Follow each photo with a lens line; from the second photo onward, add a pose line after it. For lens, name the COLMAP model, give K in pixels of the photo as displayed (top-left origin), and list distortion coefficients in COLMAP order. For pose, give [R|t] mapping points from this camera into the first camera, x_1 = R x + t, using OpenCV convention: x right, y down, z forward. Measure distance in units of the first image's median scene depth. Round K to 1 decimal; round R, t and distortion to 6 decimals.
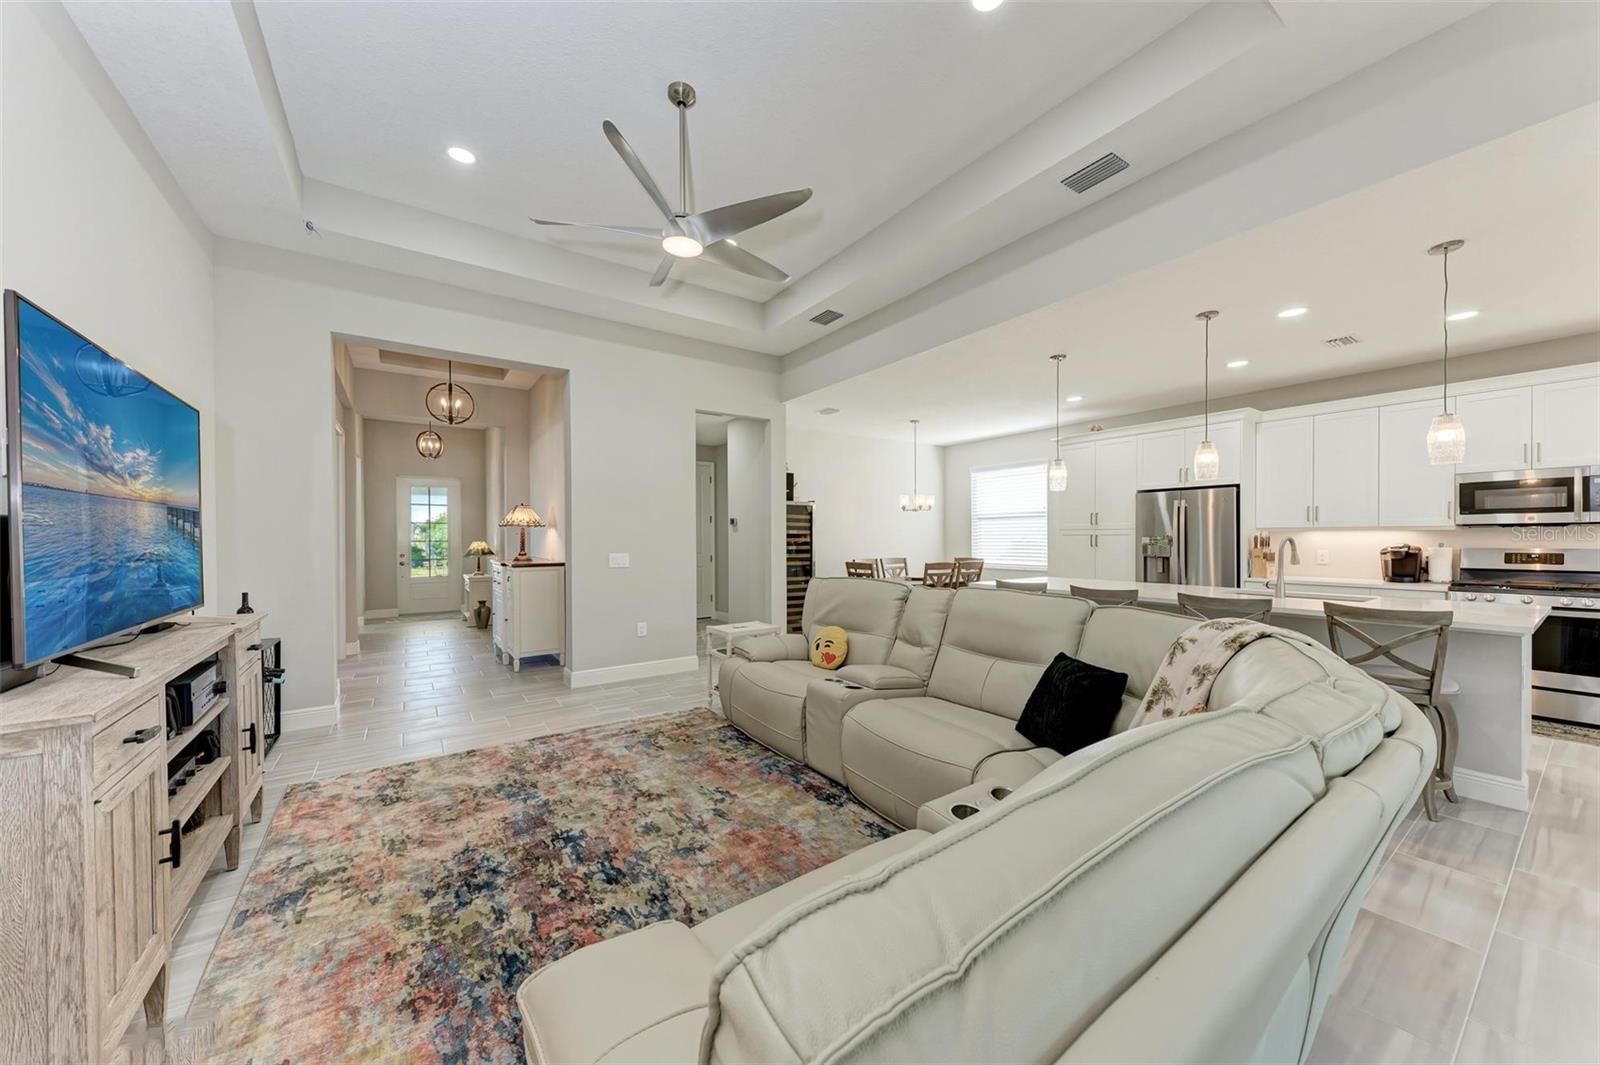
lens RADIAL K [[563.3, 0, 806.4], [0, 563.3, 535.7], [0, 0, 1]] dist [0.011885, -0.003849]
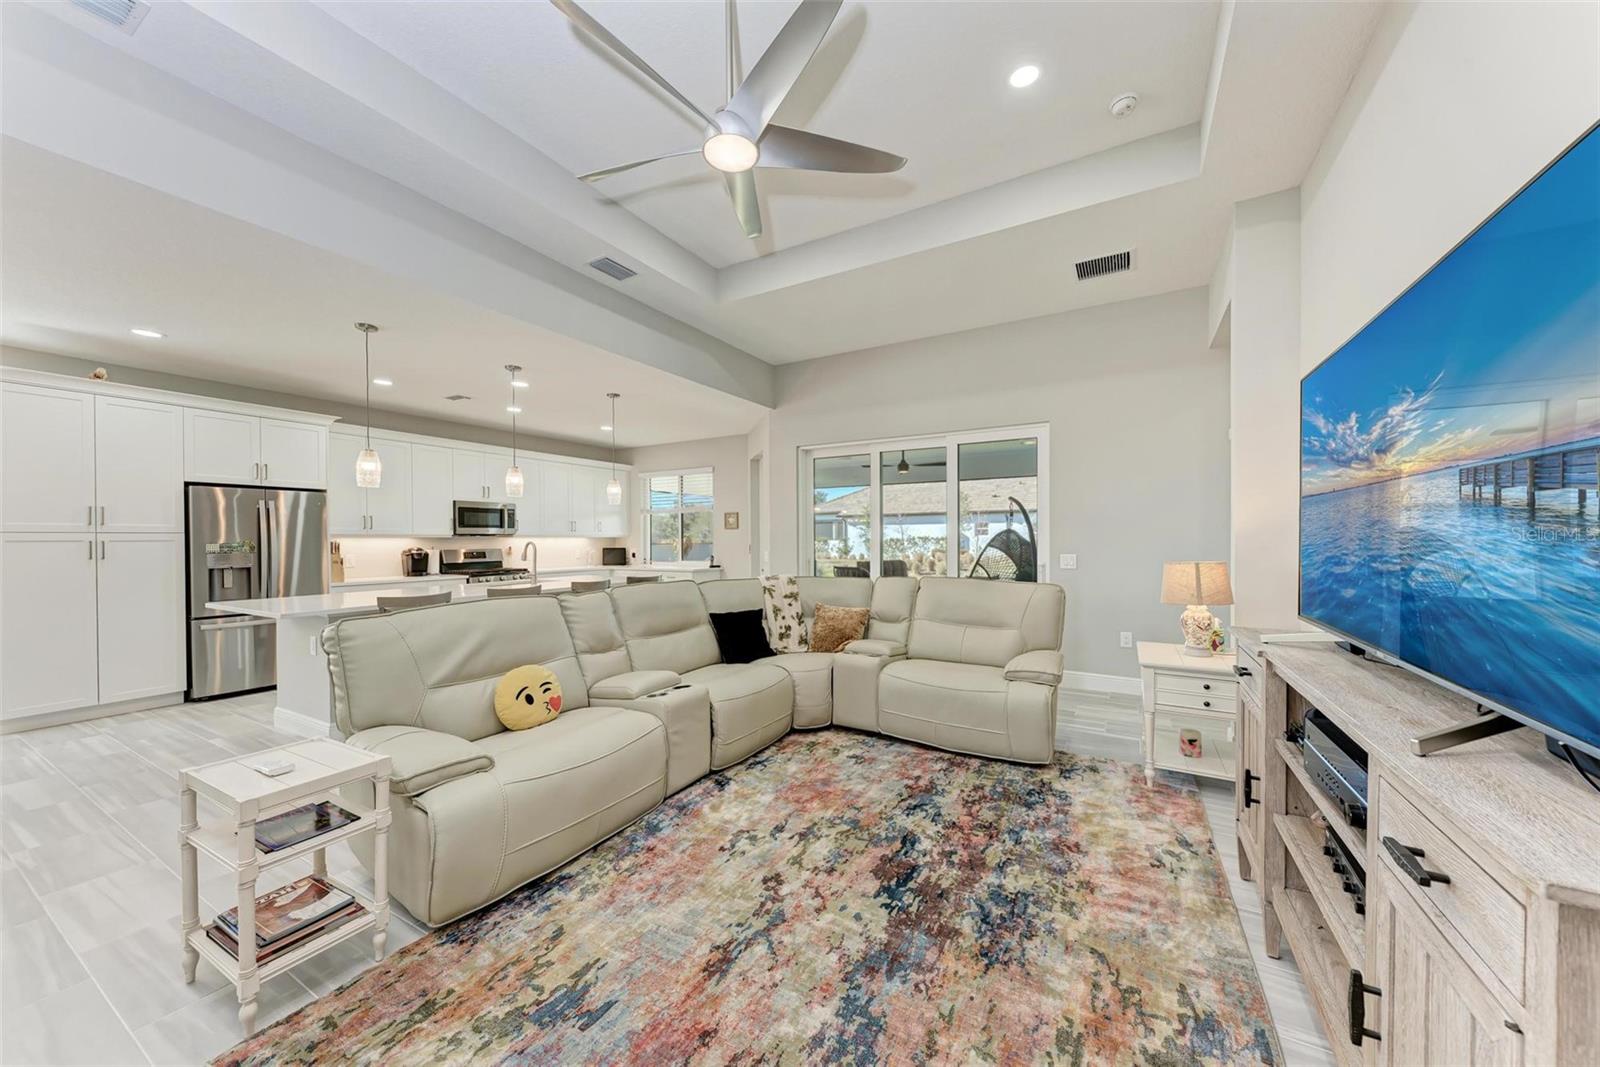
lens RADIAL K [[557.6, 0, 814.2], [0, 557.6, 543.2], [0, 0, 1]] dist [0.000238, -0.000087]
pose [[-0.441507, -0.000863, 0.897258, -0.585230], [0.006239, 0.999972, 0.004032, 0.004503], [-0.897236, 0.007379, -0.441489, 0.777820]]
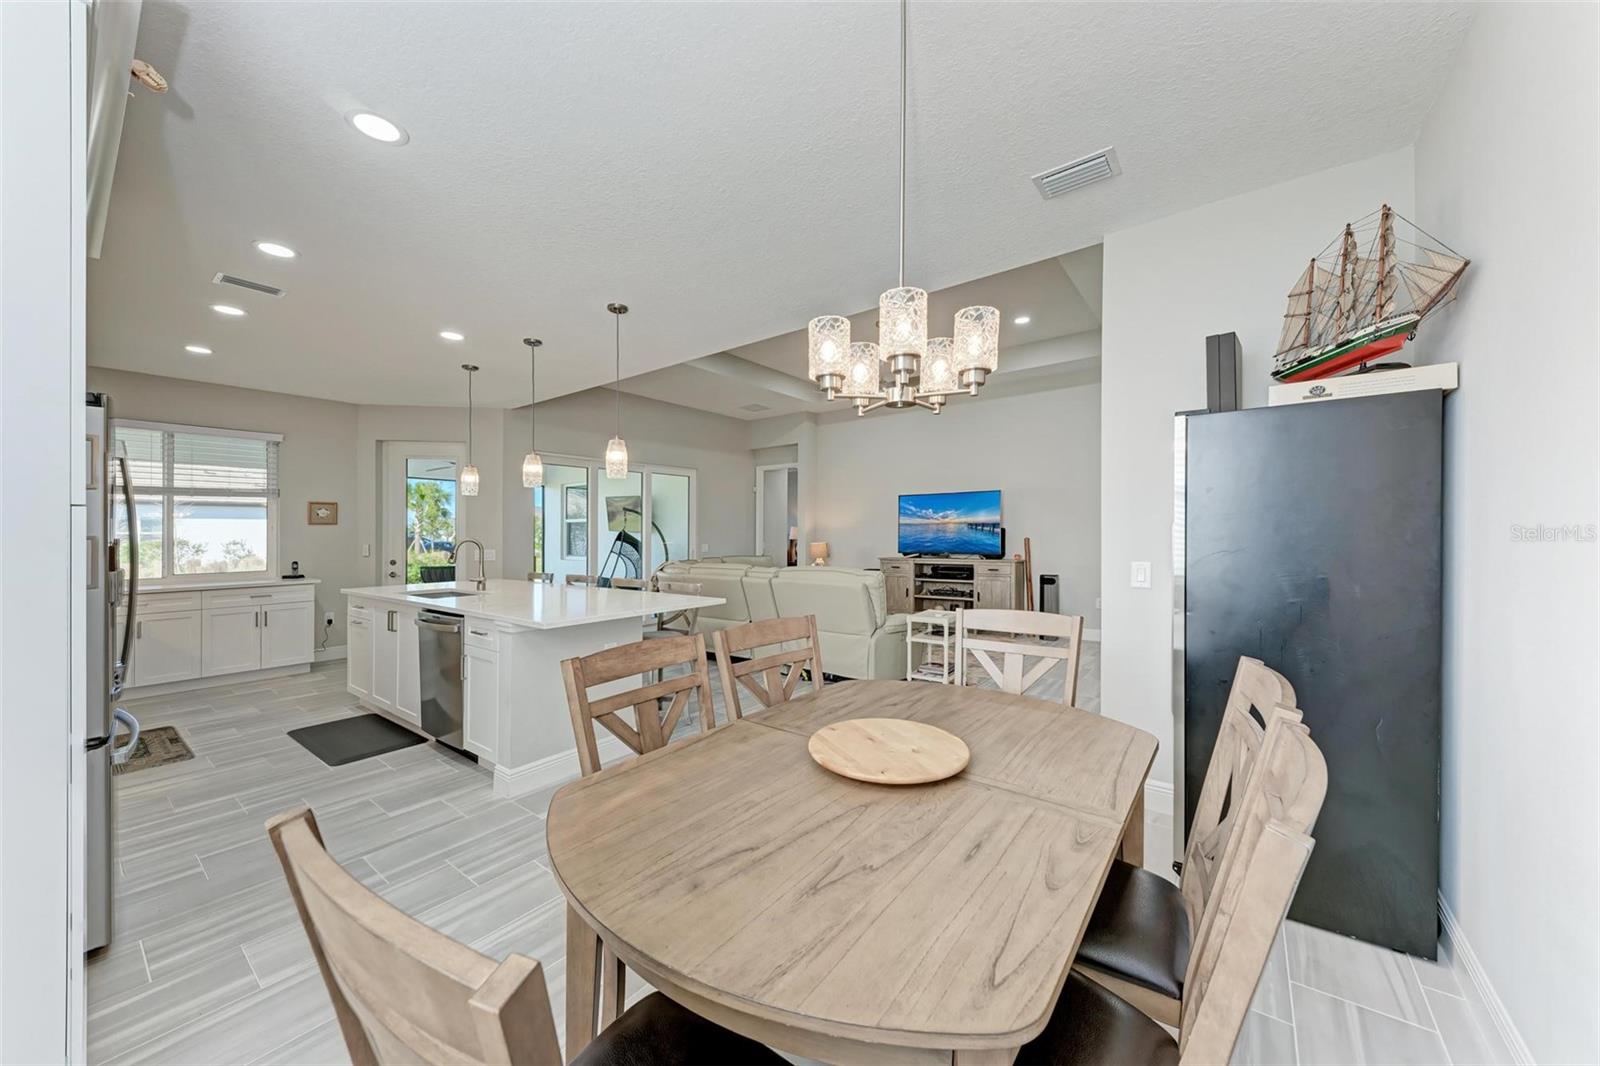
lens RADIAL K [[573.1, 0, 799.8], [0, 573.1, 535.1], [0, 0, 1]] dist [0.011583, -0.000053]
pose [[-0.952231, 0.012455, -0.305123, 0.446187], [0.012483, 0.999920, 0.001861, 0.001703], [0.305122, -0.002037, -0.952311, 1.843903]]
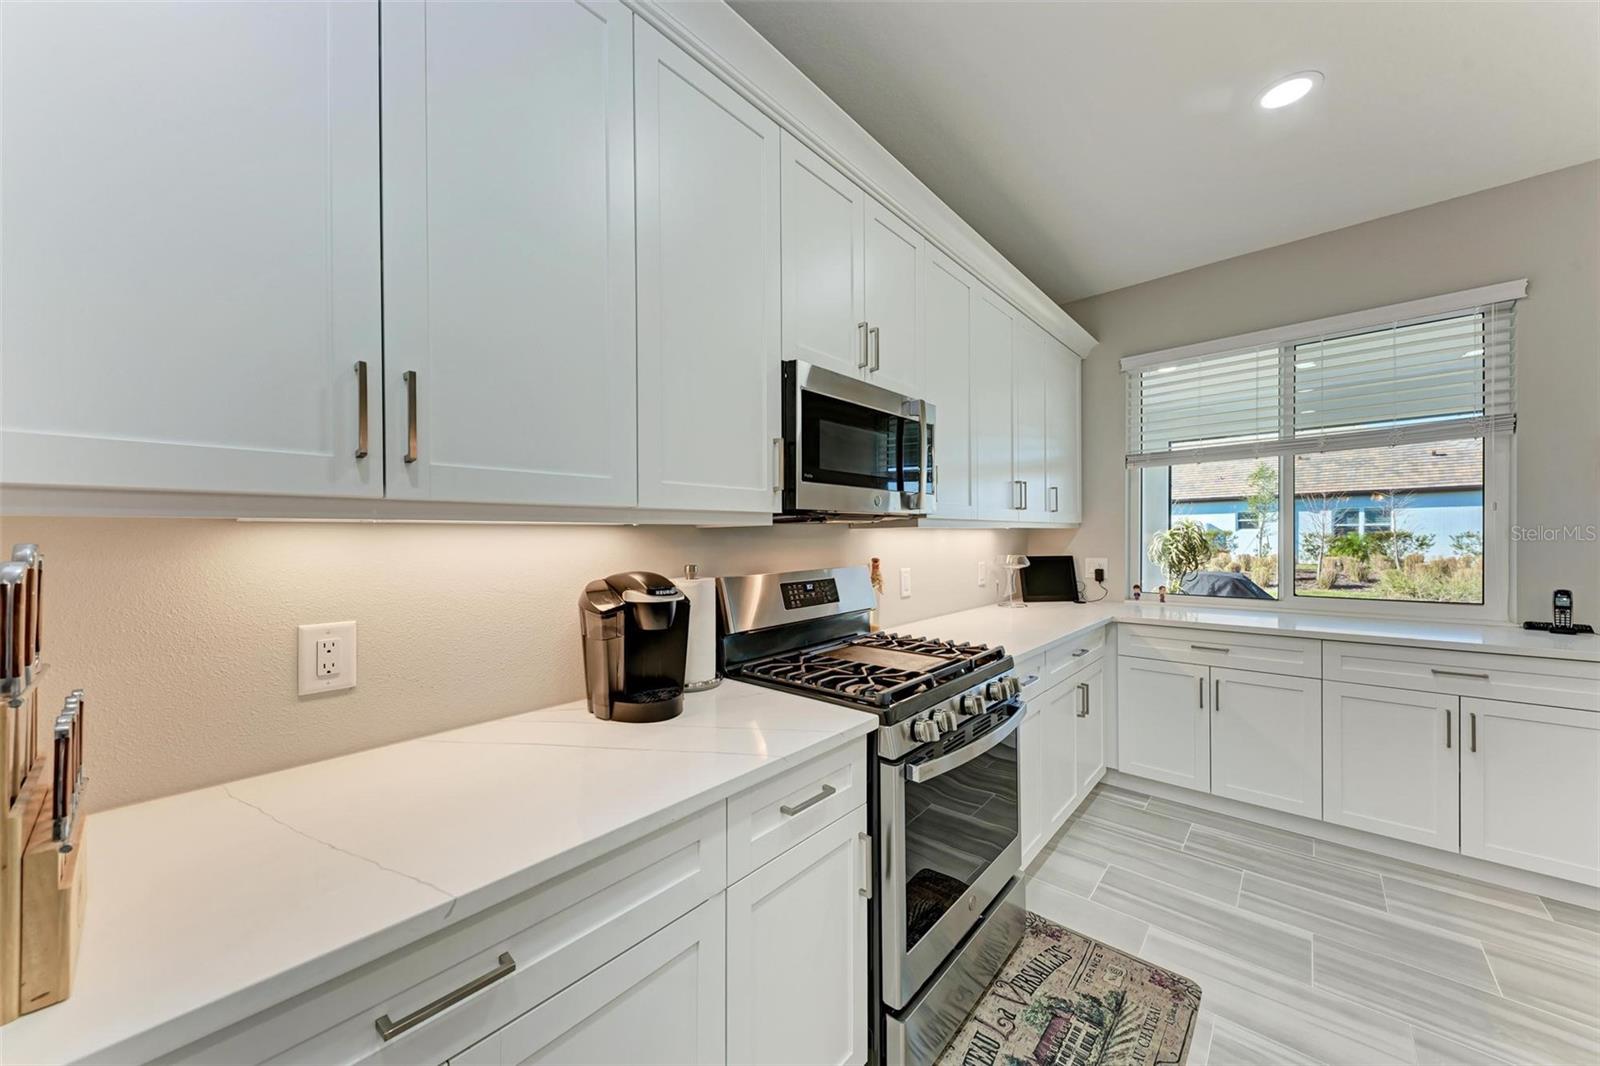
lens RADIAL K [[563.3, 0, 806.4], [0, 563.3, 536.2], [0, 0, 1]] dist [0.011885, -0.003849]
pose [[-0.237428, 0.008356, 0.971369, 0.795212], [0.010657, 0.999925, -0.005997, -0.002420], [-0.971347, 0.008928, -0.237499, 1.041306]]
